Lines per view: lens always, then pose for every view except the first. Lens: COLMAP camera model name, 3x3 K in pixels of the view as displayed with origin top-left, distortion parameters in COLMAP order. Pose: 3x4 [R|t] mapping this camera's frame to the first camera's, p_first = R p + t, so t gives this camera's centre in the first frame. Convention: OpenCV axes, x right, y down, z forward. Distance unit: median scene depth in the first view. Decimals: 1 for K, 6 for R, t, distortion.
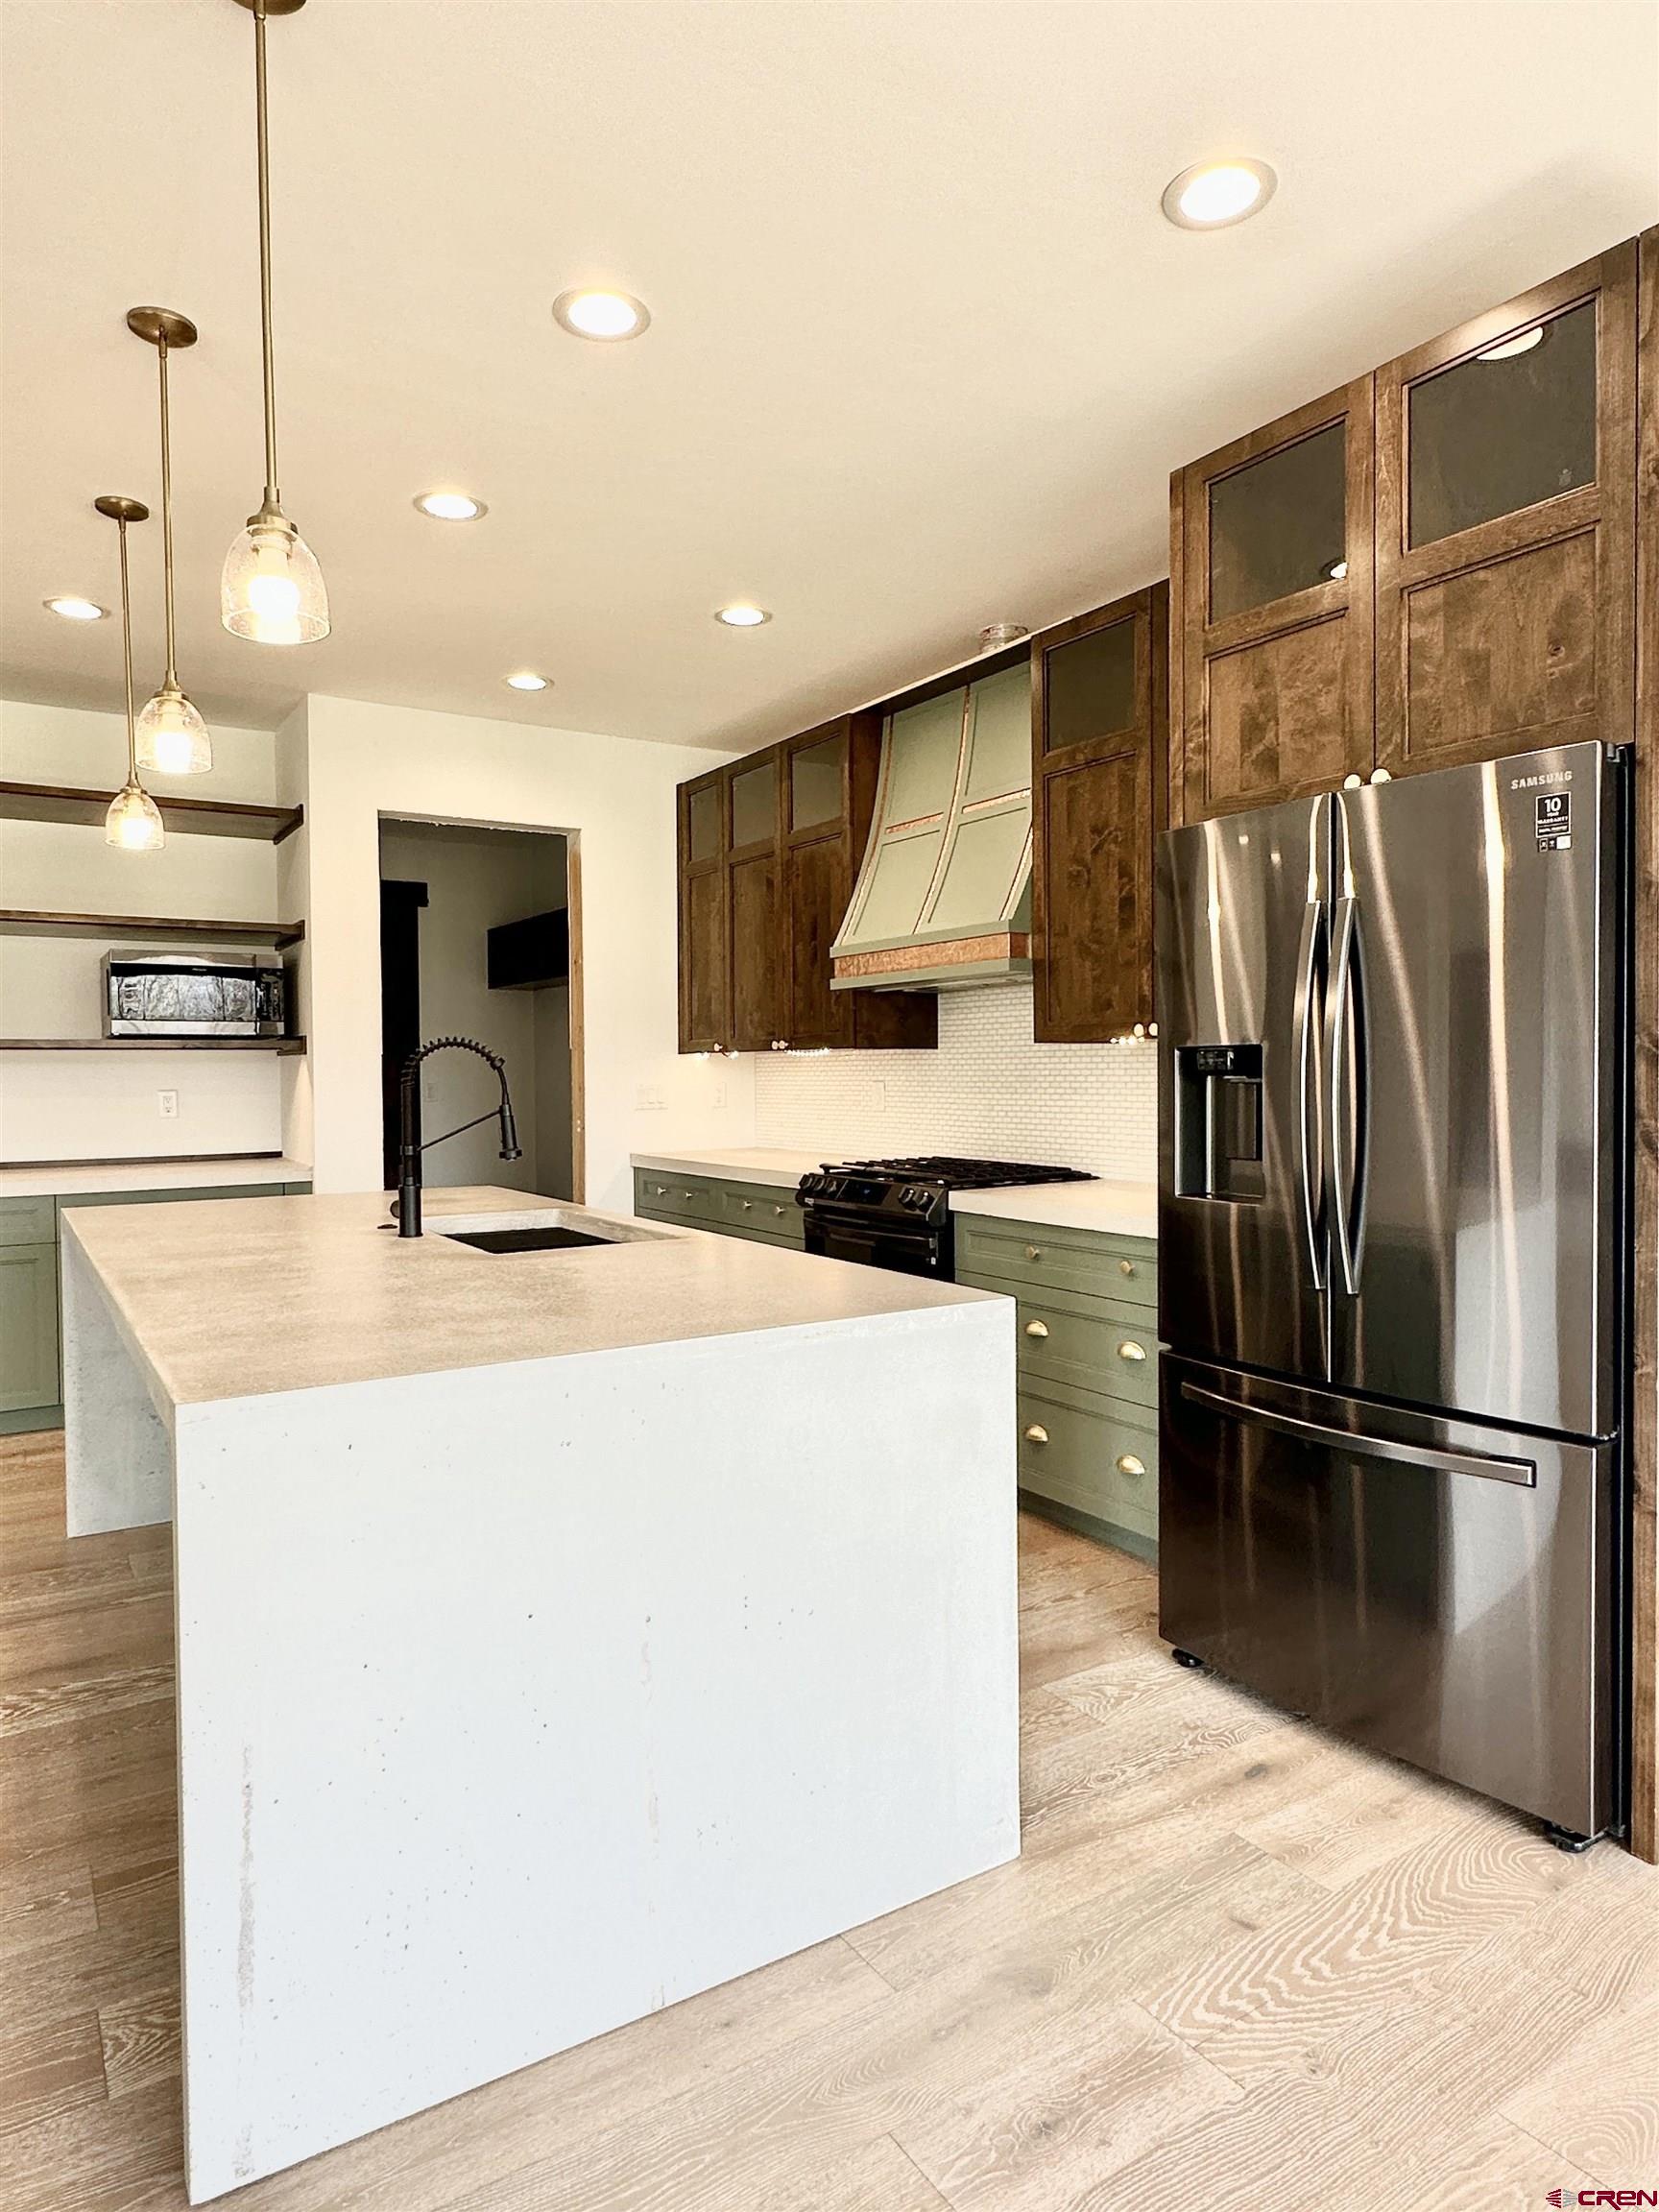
lens RADIAL K [[1317.8, 0, 824.0], [0, 1317.8, 1105.4], [0, 0, 1]] dist [0.008357, 0.003115]
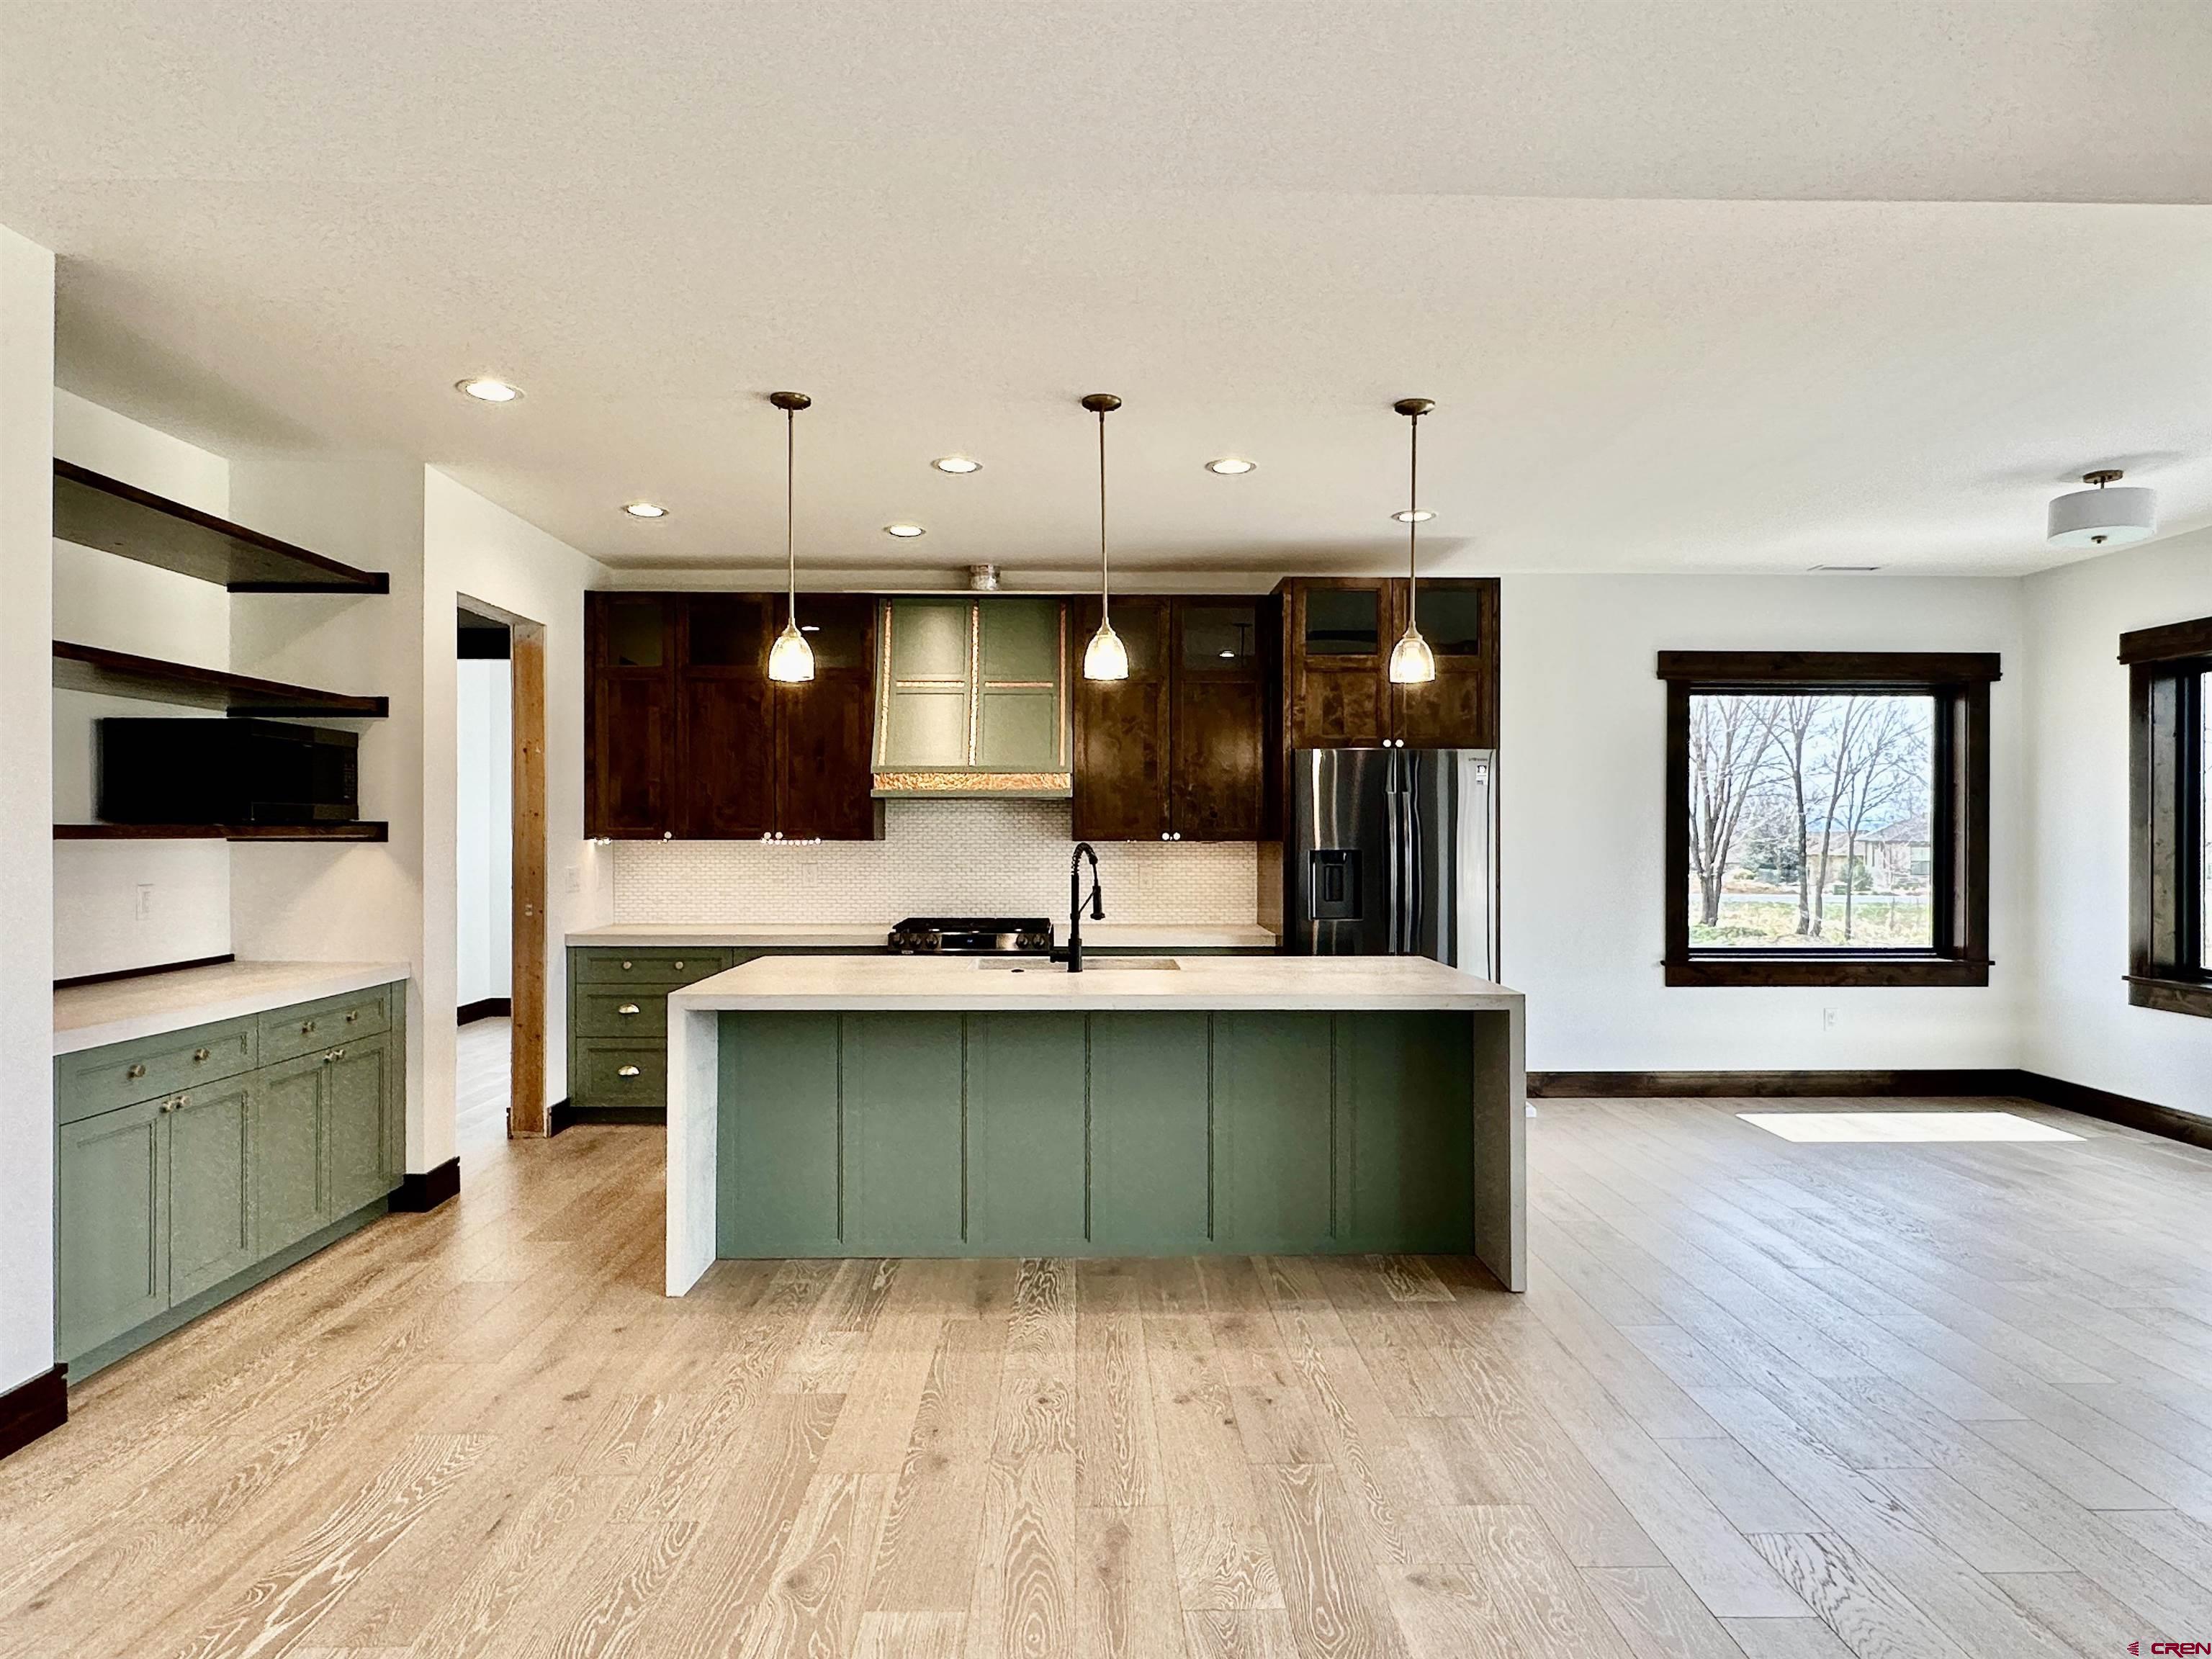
lens RADIAL K [[1317.8, 0, 1104.8], [0, 1317.8, 830.7], [0, 0, 1]] dist [0.008357, 0.003115]
pose [[0.518670, 0.010487, 0.854910, -1.700792], [0.015637, 0.999641, -0.021749, -0.033925], [-0.854831, 0.024649, 0.518320, 0.169031]]
